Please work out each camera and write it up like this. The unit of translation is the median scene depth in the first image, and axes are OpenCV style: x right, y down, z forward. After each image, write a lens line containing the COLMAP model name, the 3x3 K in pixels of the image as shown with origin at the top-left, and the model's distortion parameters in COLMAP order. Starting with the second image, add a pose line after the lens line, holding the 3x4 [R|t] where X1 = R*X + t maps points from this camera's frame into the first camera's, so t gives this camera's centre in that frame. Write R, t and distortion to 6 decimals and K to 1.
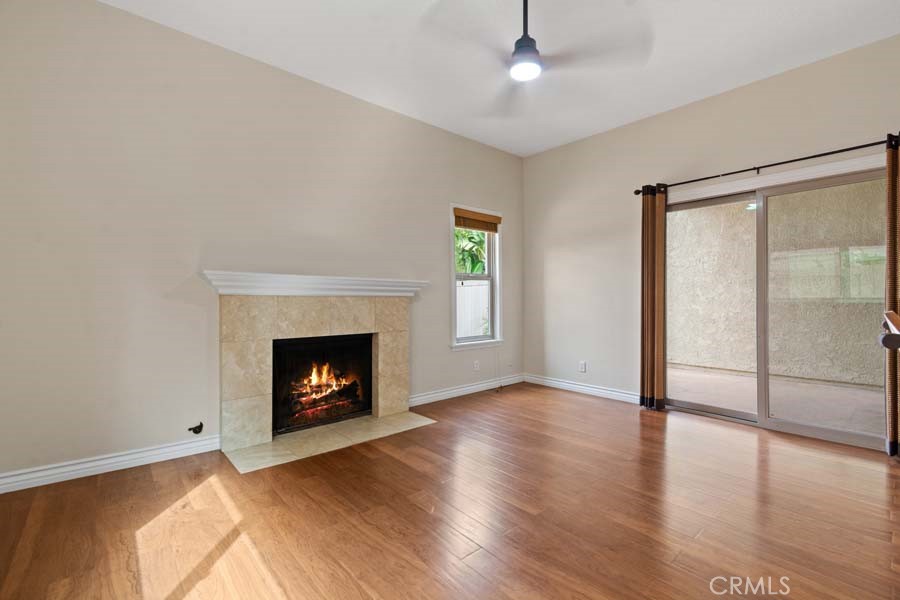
lens RADIAL K [[408.7, 0, 475.4], [0, 408.7, 296.9], [0, 0, 1]] dist [-0.002363, -0.000370]
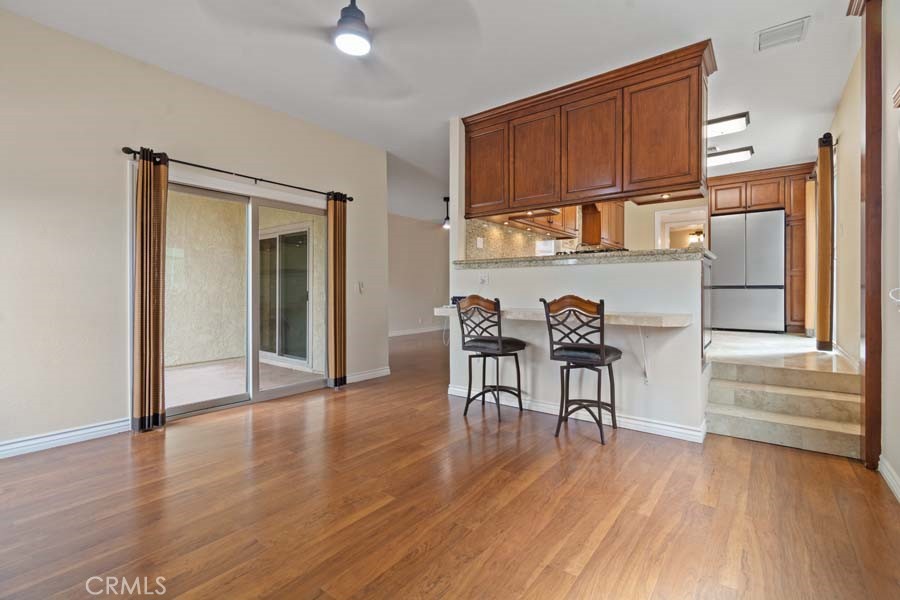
lens RADIAL K [[403.3, 0, 481.5], [0, 403.3, 292.6], [0, 0, 1]] dist [0.002947, -0.000106]
pose [[-0.212394, -0.001278, 0.977183, -0.500593], [-0.002547, 0.999996, 0.000754, 0.003398], [-0.977181, -0.002329, -0.212397, 0.554615]]
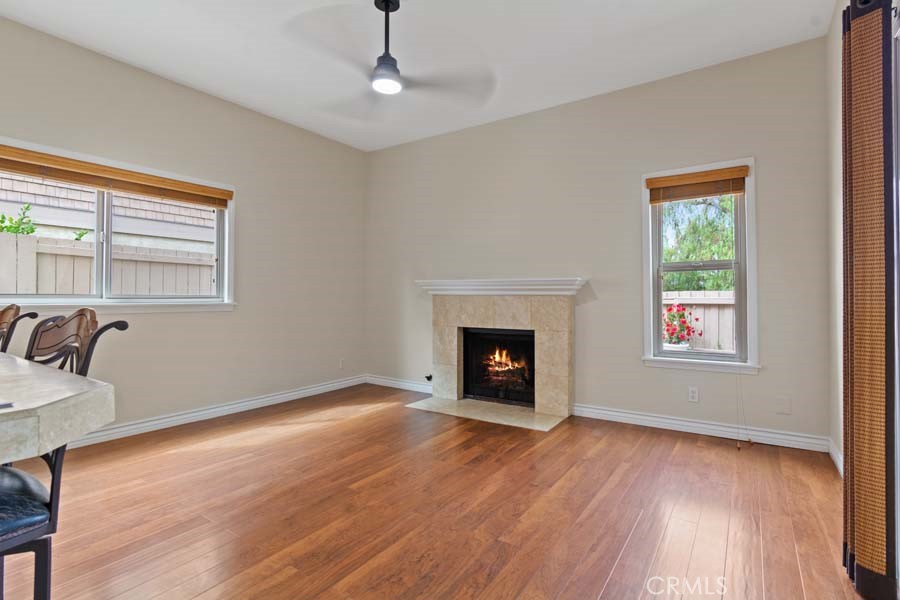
lens RADIAL K [[426.2, 0, 474.3], [0, 426.2, 297.7], [0, 0, 1]] dist [0.000729, 0.000053]
pose [[0.259292, 0.001189, -0.965798, 0.761454], [0.001455, 0.999998, 0.001621, 0.003239], [0.965798, -0.001826, 0.259290, 0.569522]]
